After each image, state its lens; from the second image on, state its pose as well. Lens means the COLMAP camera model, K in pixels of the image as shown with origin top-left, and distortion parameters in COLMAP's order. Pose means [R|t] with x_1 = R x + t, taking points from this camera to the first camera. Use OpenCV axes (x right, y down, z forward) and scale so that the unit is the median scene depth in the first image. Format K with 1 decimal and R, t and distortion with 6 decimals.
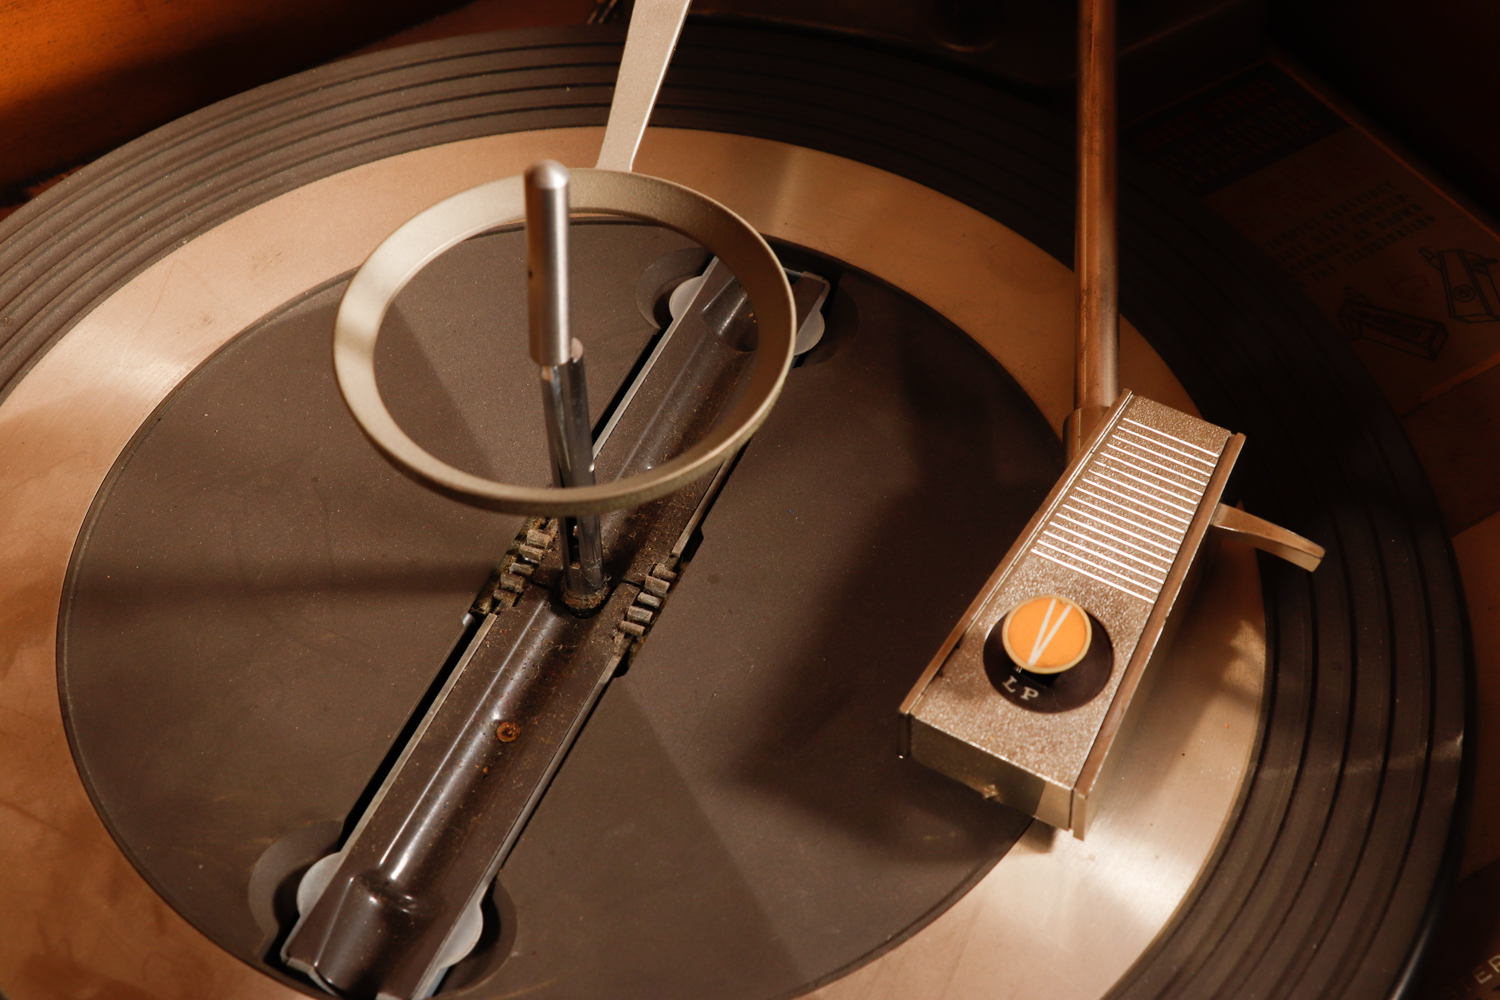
lens RADIAL K [[2488.1, 0, 761.1], [0, 2488.1, 500.9], [0, 0, 1]] dist [-0.015780, 0.000000]
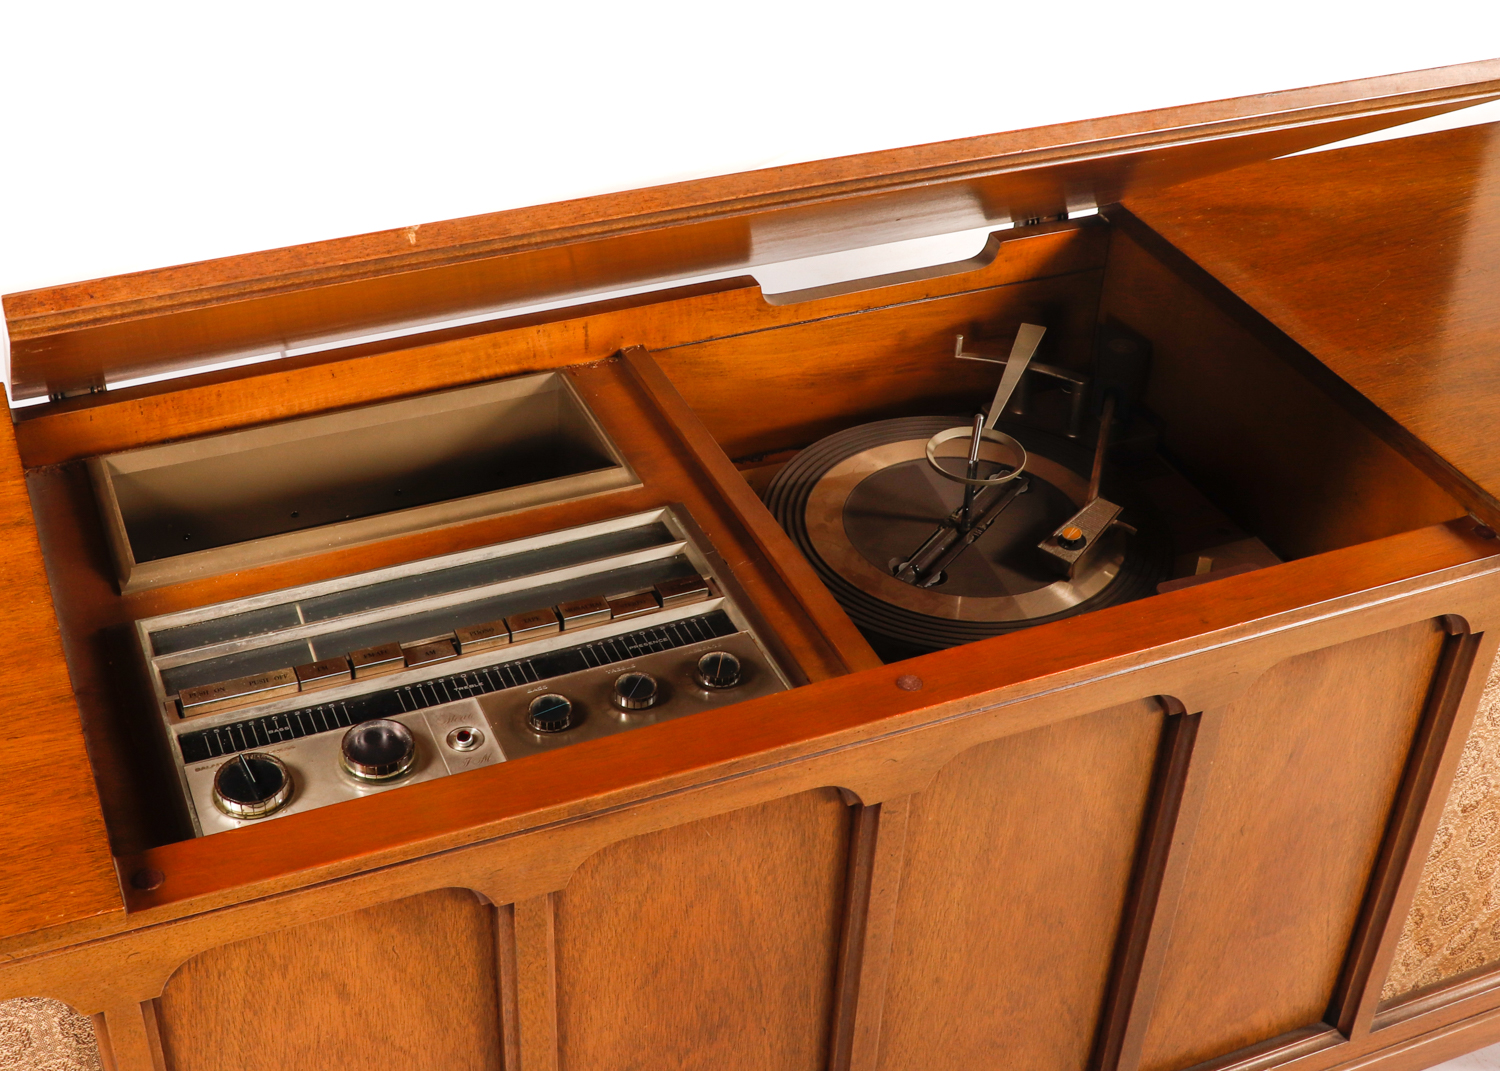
lens RADIAL K [[1986.2, 0, 703.7], [0, 1986.2, 457.5], [0, 0, 1]] dist [-0.096845, 0.000000]
pose [[0.982509, 0.132925, -0.130415, -0.089203], [-0.165201, 0.945383, -0.280998, 1.009105], [0.085940, 0.297627, 0.950806, -2.433732]]
